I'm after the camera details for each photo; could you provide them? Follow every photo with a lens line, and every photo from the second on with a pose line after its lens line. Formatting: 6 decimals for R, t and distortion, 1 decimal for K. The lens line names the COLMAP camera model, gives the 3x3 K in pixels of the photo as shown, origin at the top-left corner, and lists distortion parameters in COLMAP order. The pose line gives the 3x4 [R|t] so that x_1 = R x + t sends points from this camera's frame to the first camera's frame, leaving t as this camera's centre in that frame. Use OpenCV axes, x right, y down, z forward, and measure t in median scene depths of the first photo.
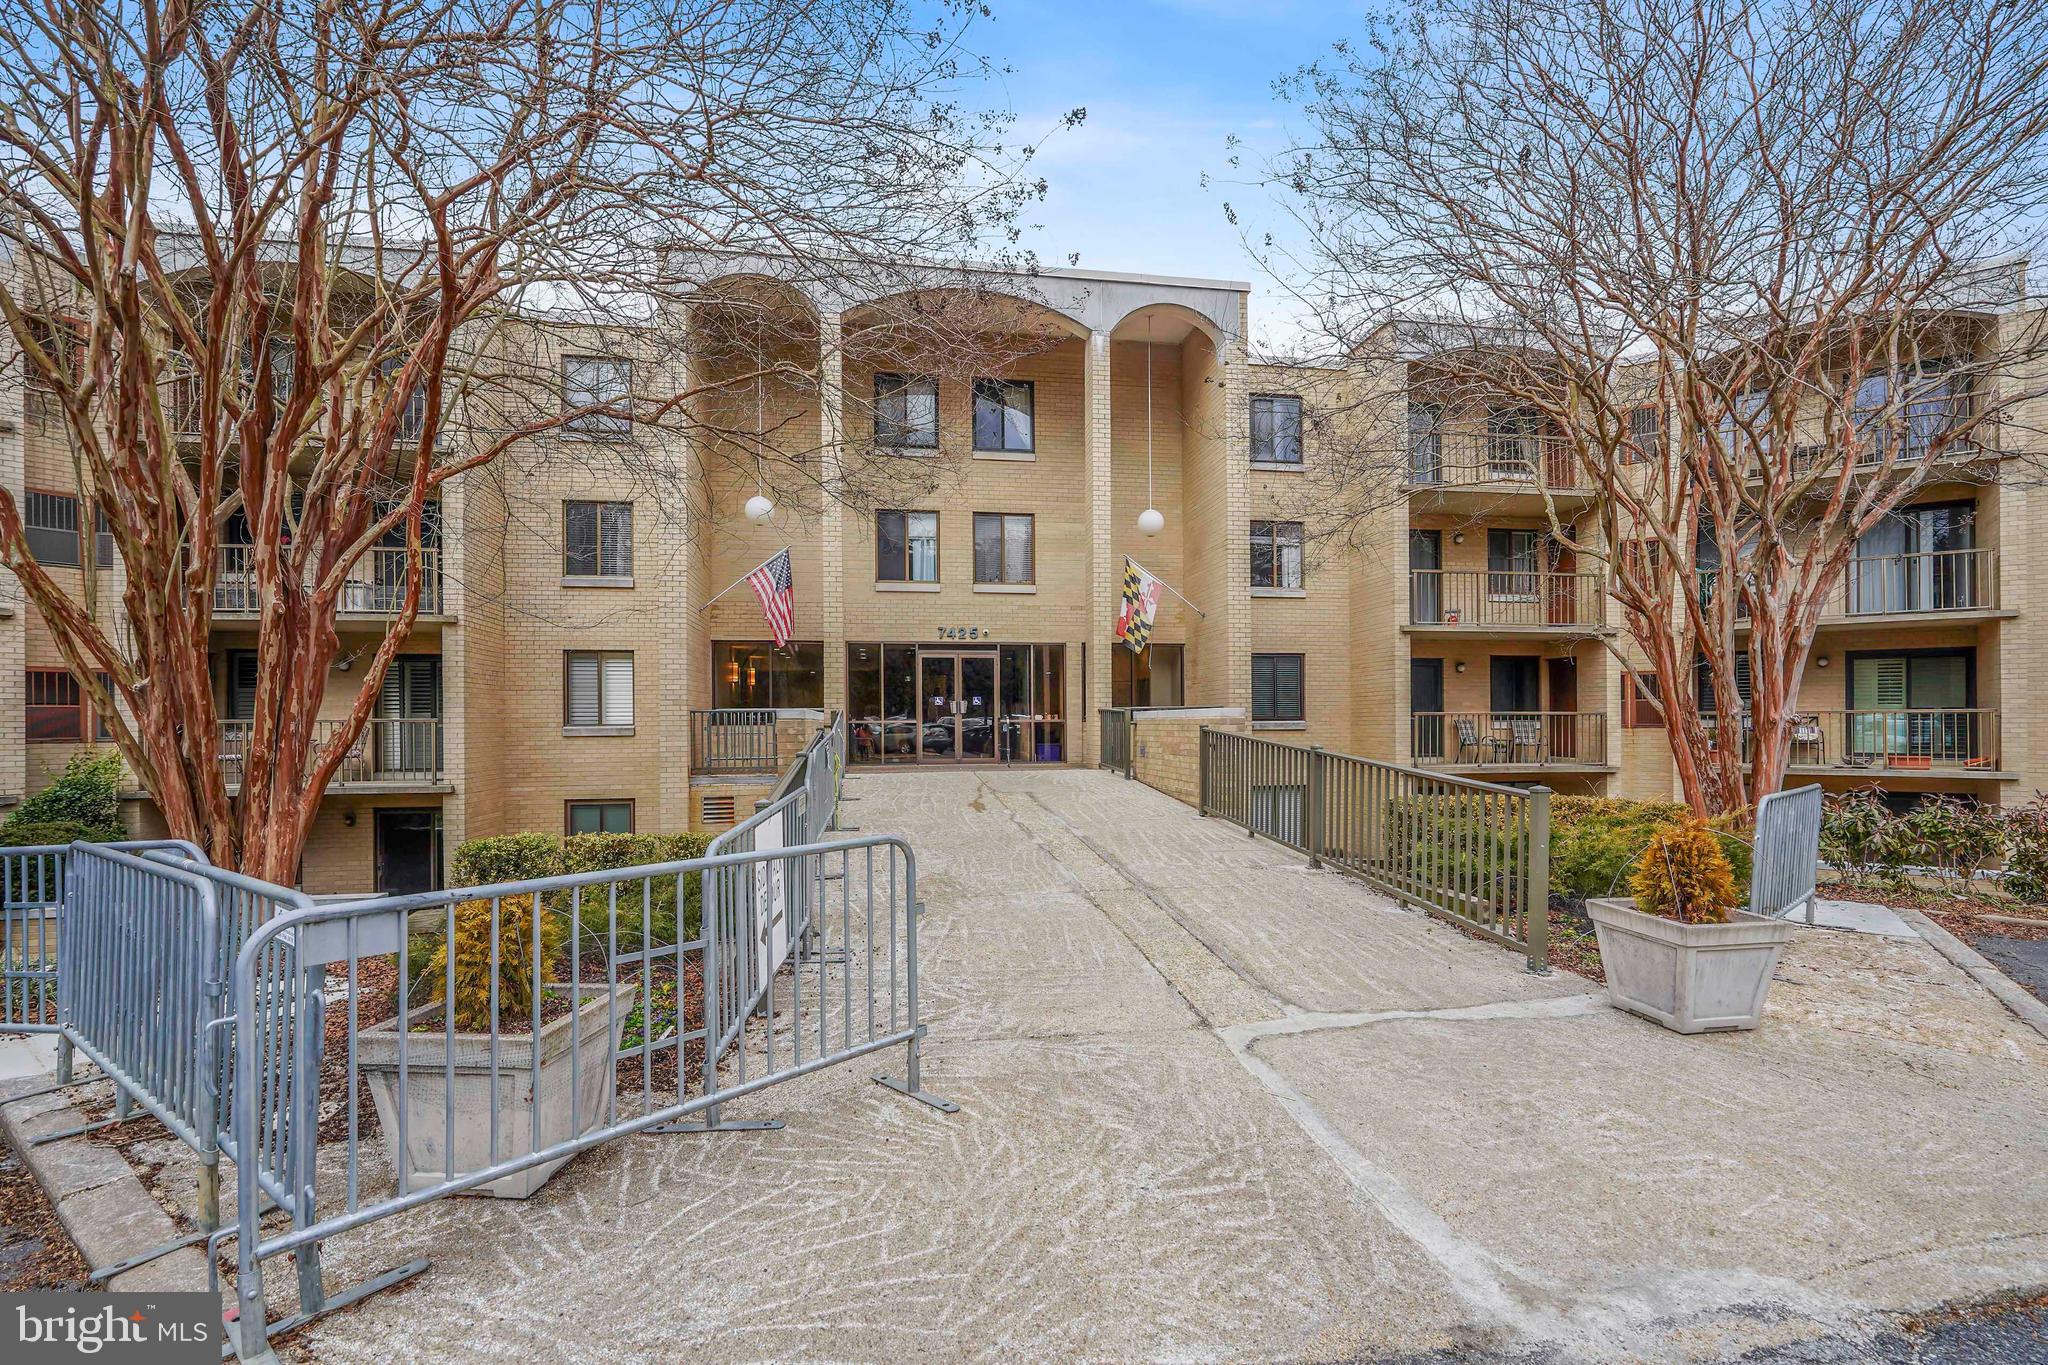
lens RADIAL K [[933.0, 0, 1031.4], [0, 933.0, 683.0], [0, 0, 1]] dist [0.001522, 0.000876]
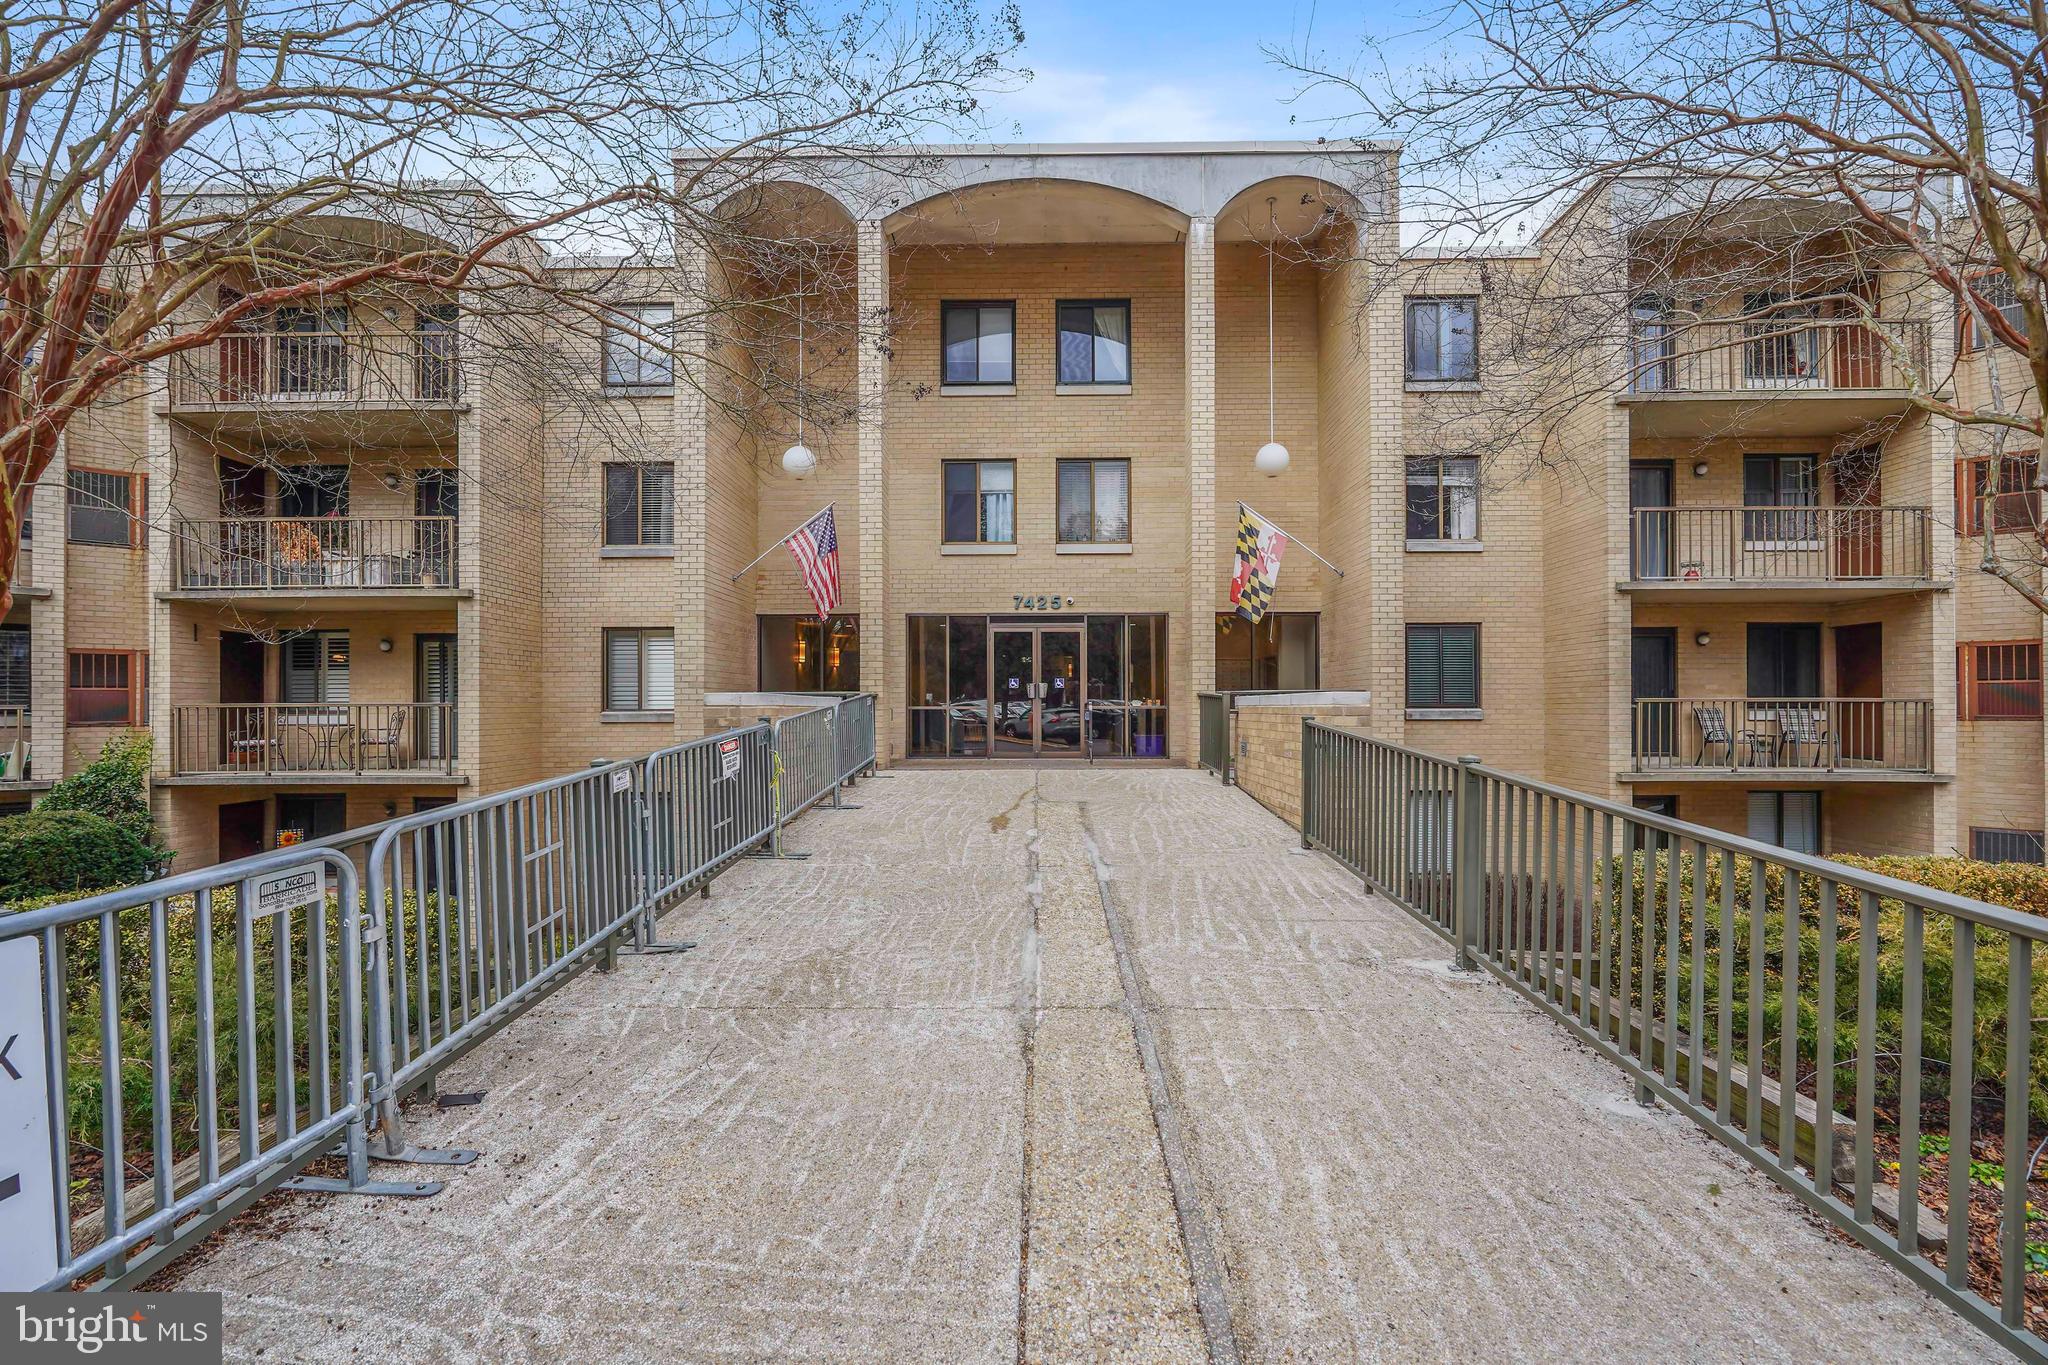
lens RADIAL K [[933.0, 0, 1017.2], [0, 933.0, 673.2], [0, 0, 1]] dist [0.001522, 0.000876]
pose [[0.982274, -0.002830, -0.187431, 0.062129], [0.004006, 0.999975, 0.005898, 0.005070], [0.187410, -0.006545, 0.982260, 0.170278]]
